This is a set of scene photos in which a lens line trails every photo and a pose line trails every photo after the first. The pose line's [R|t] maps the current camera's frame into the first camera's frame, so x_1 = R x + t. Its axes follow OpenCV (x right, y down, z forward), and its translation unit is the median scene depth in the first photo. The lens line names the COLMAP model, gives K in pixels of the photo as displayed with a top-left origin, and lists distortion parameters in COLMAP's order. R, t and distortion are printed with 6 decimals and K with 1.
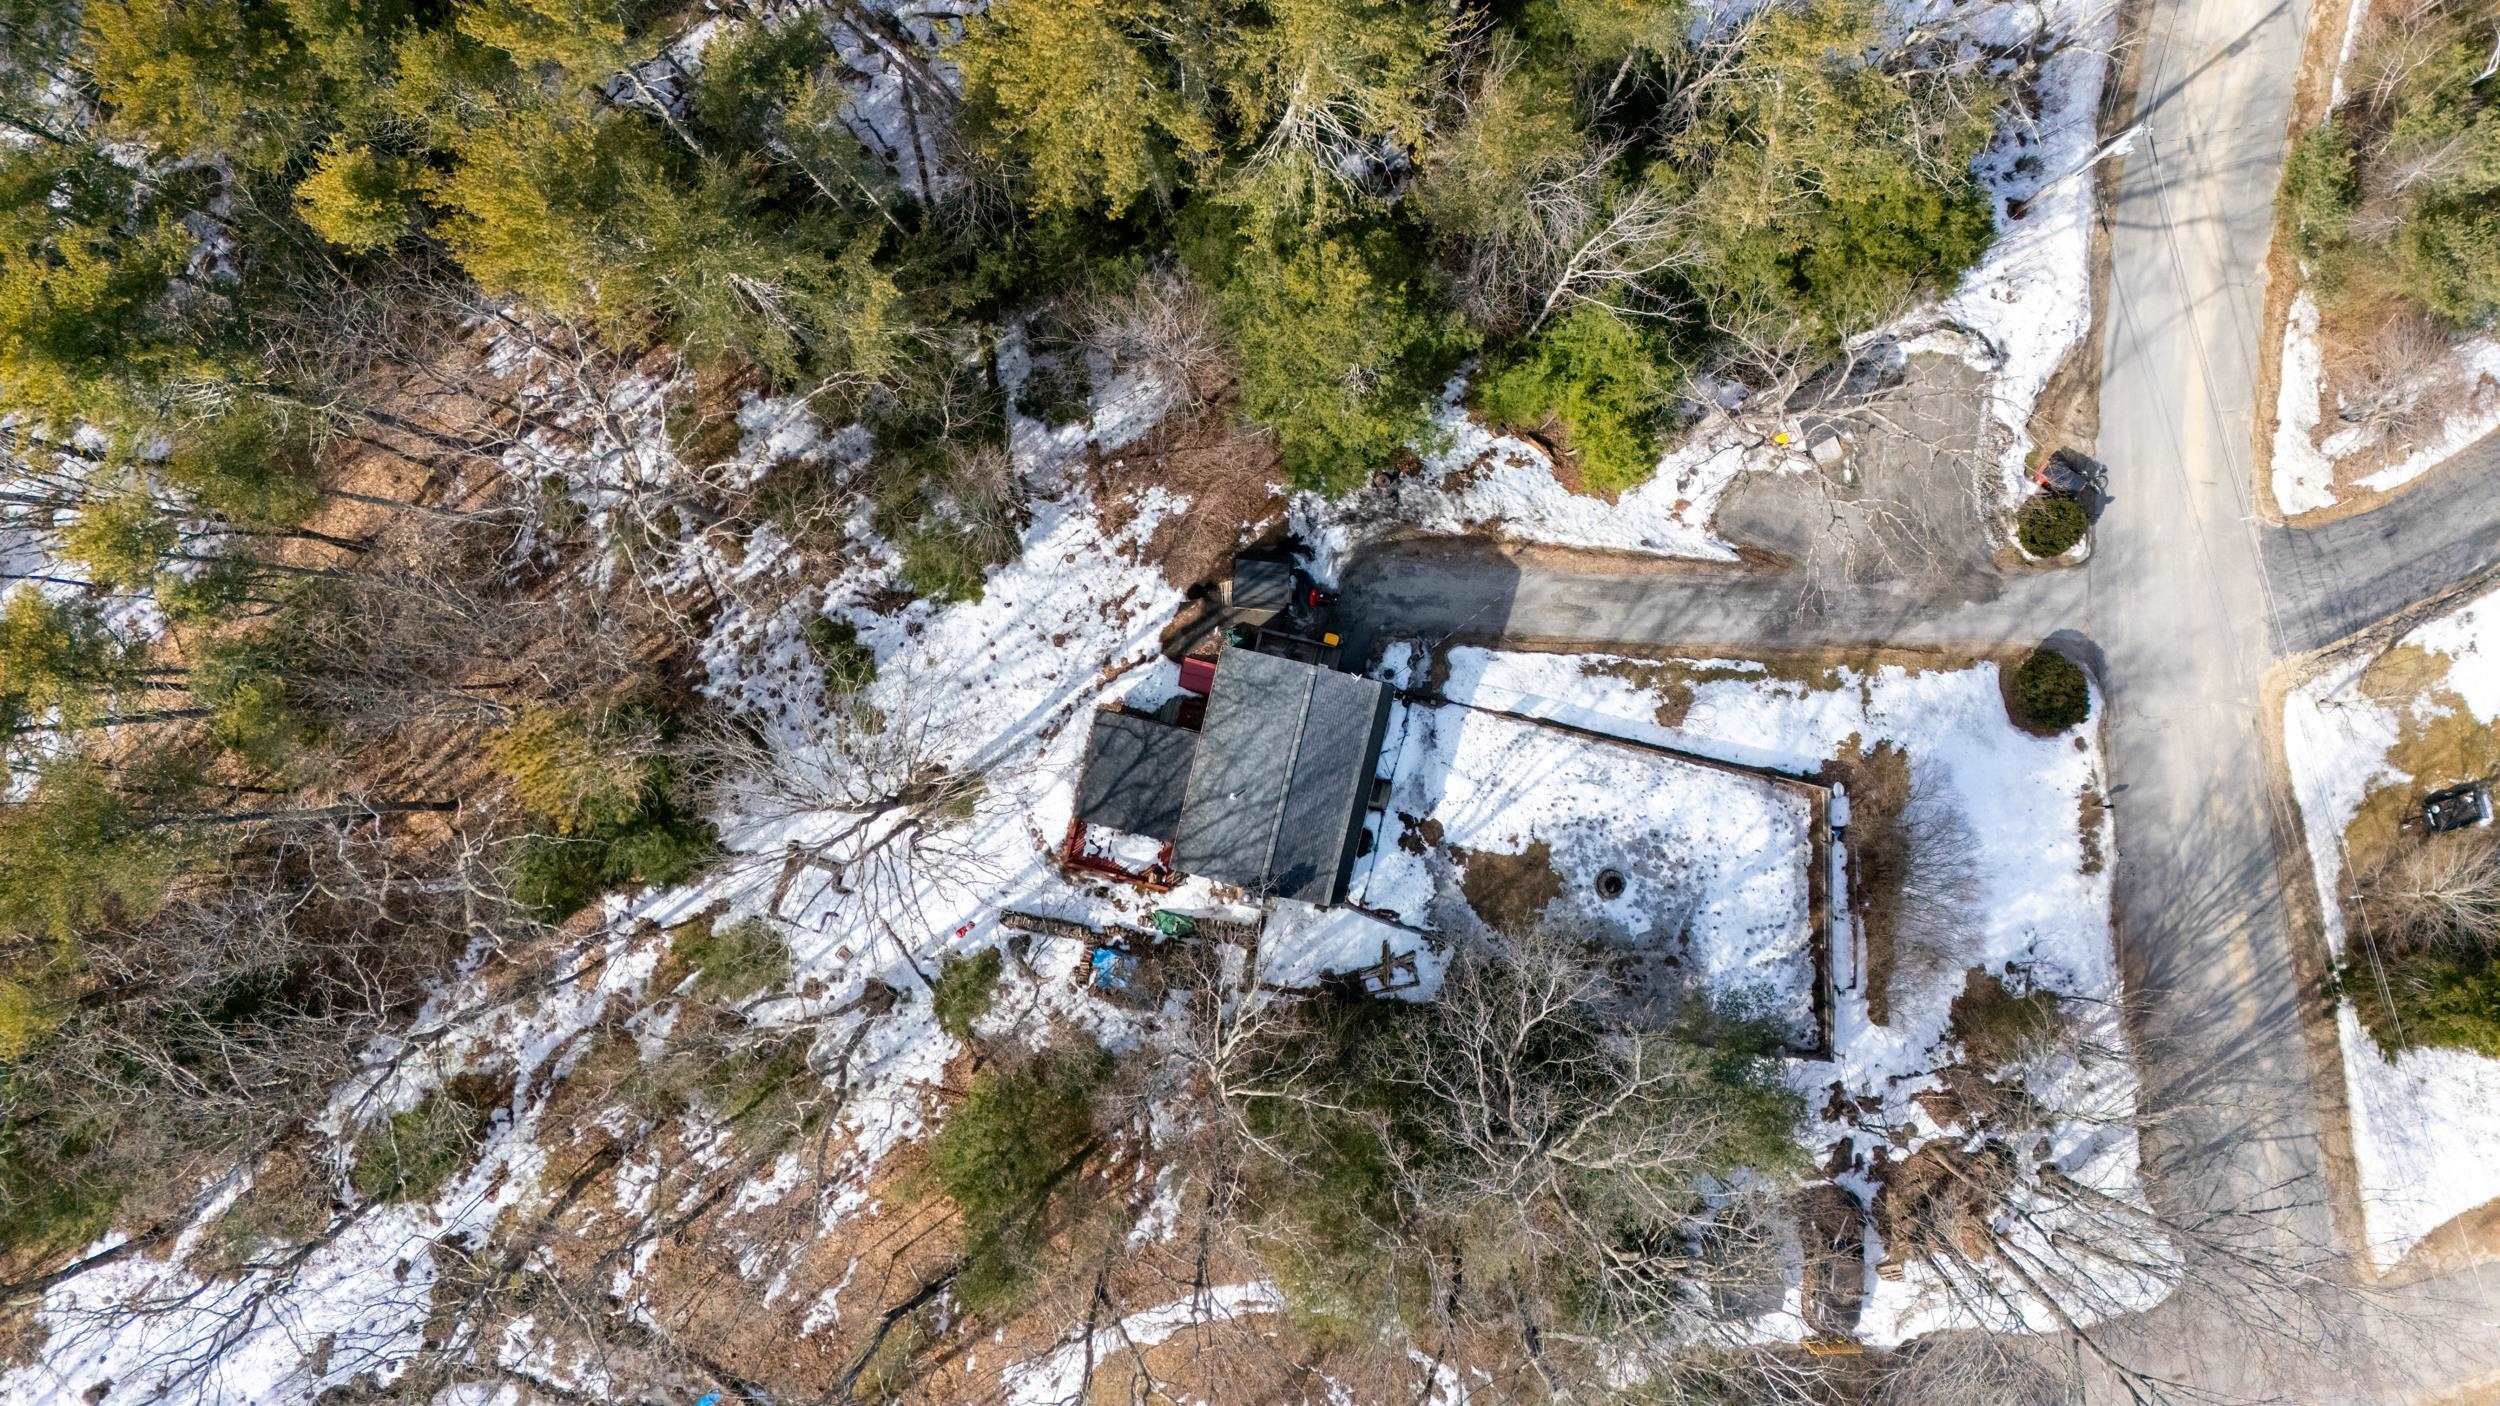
lens RADIAL K [[1802.8, 0, 1250.0], [0, 1802.8, 703.0], [0, 0, 1]] dist [0.084457, -0.060566]
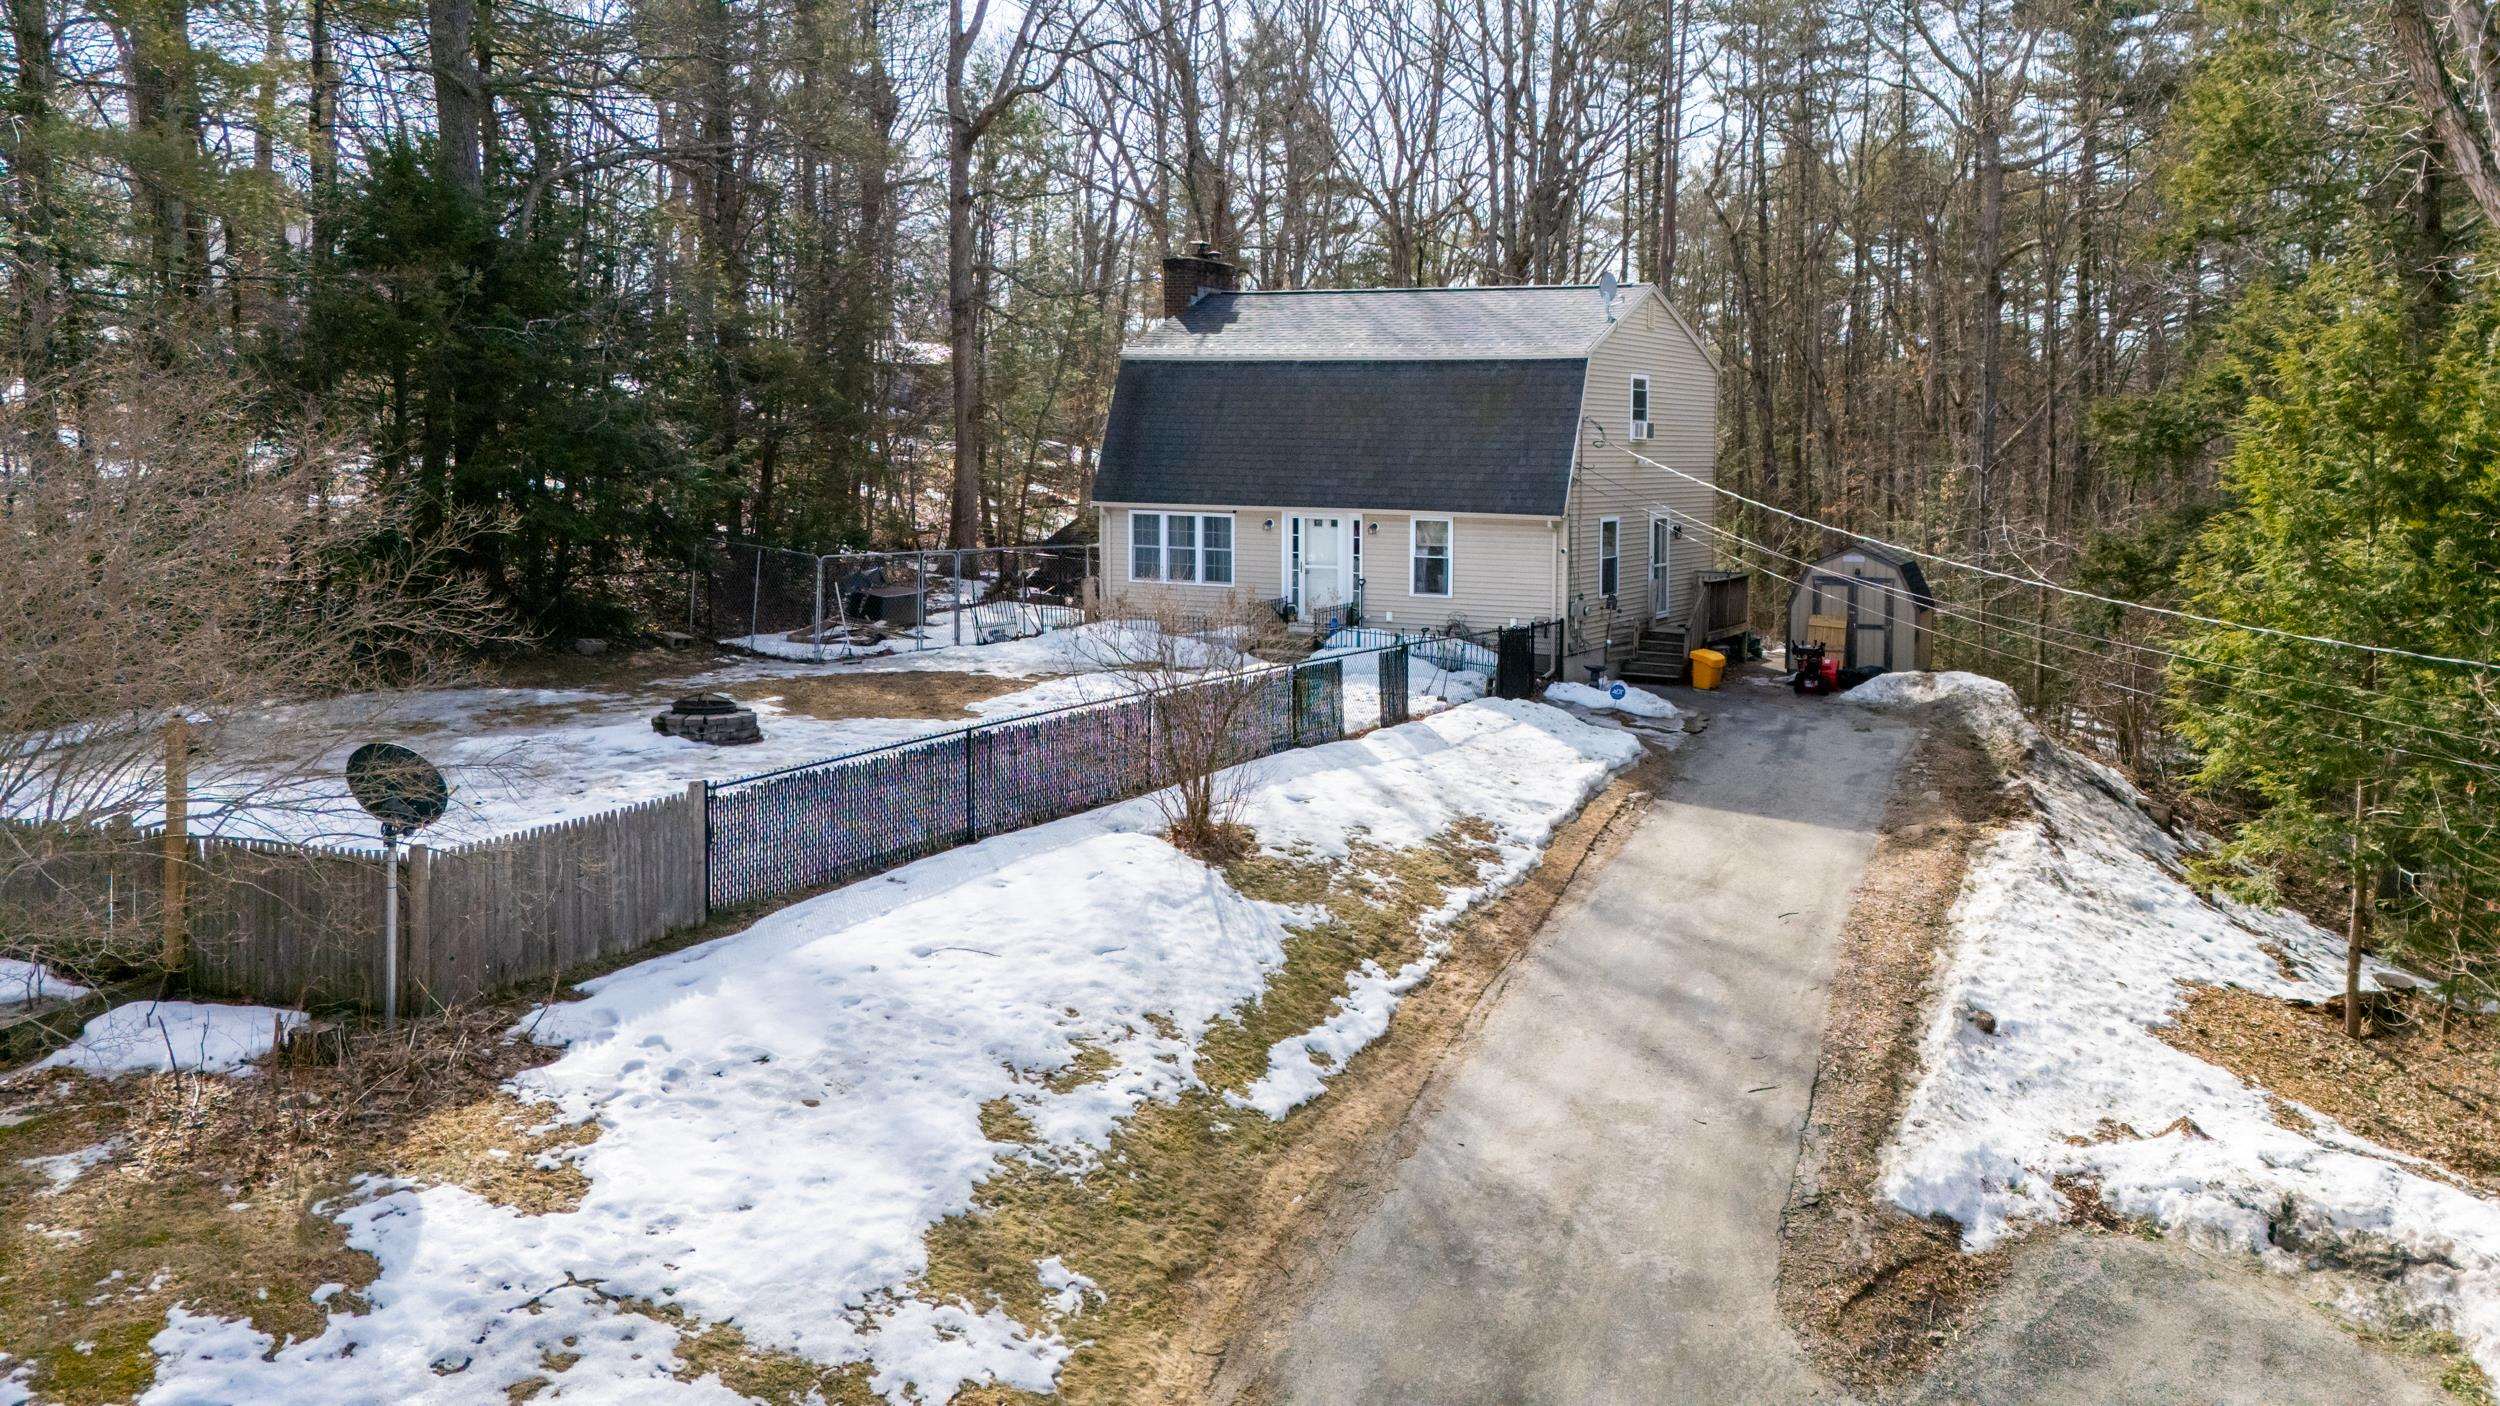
lens RADIAL K [[1928.6, 0, 1581.9], [0, 1928.6, 559.8], [0, 0, 1]] dist [0.043427, -0.010657]
pose [[-0.183085, 0.041888, -0.982204, 0.463473], [-0.983007, -0.021348, 0.182324, -0.084175], [-0.013331, 0.998894, 0.045085, 0.951386]]
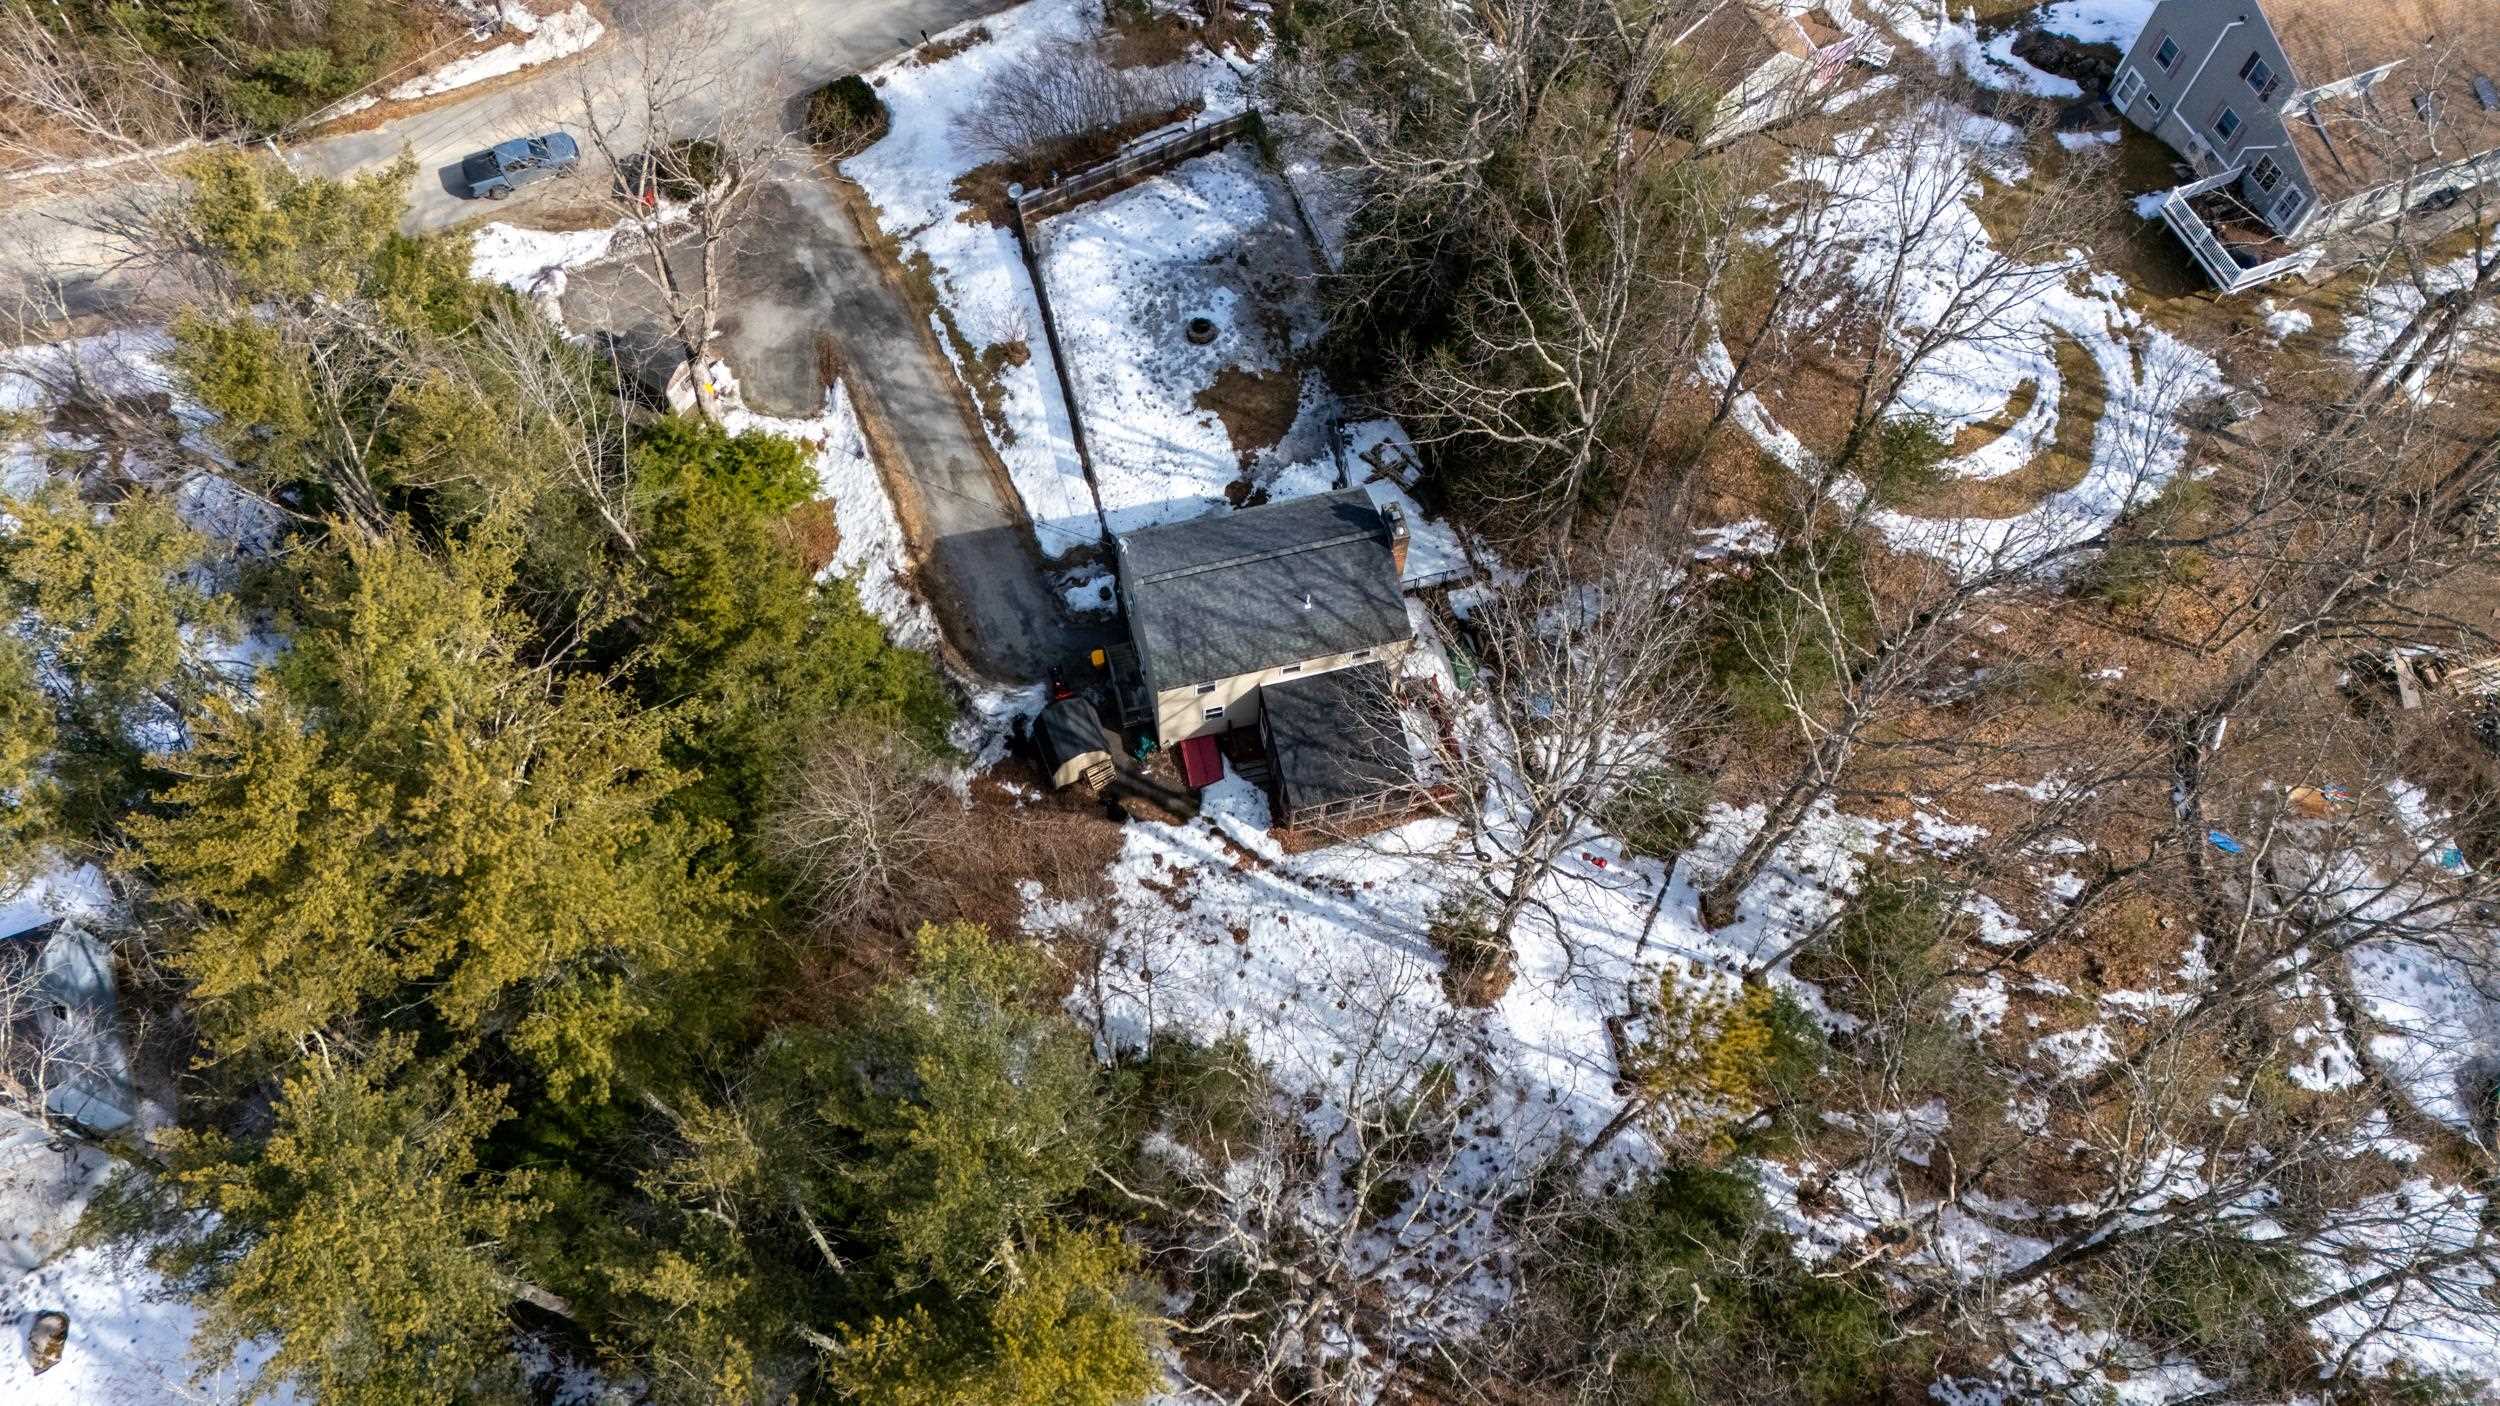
lens RADIAL K [[1802.8, 0, 1250.0], [0, 1802.8, 703.0], [0, 0, 1]] dist [0.084457, -0.060566]
pose [[-0.463396, -0.804994, 0.370471, -0.332394], [0.885646, -0.406600, 0.224294, -0.175234], [-0.029922, 0.432043, 0.901356, 0.206314]]
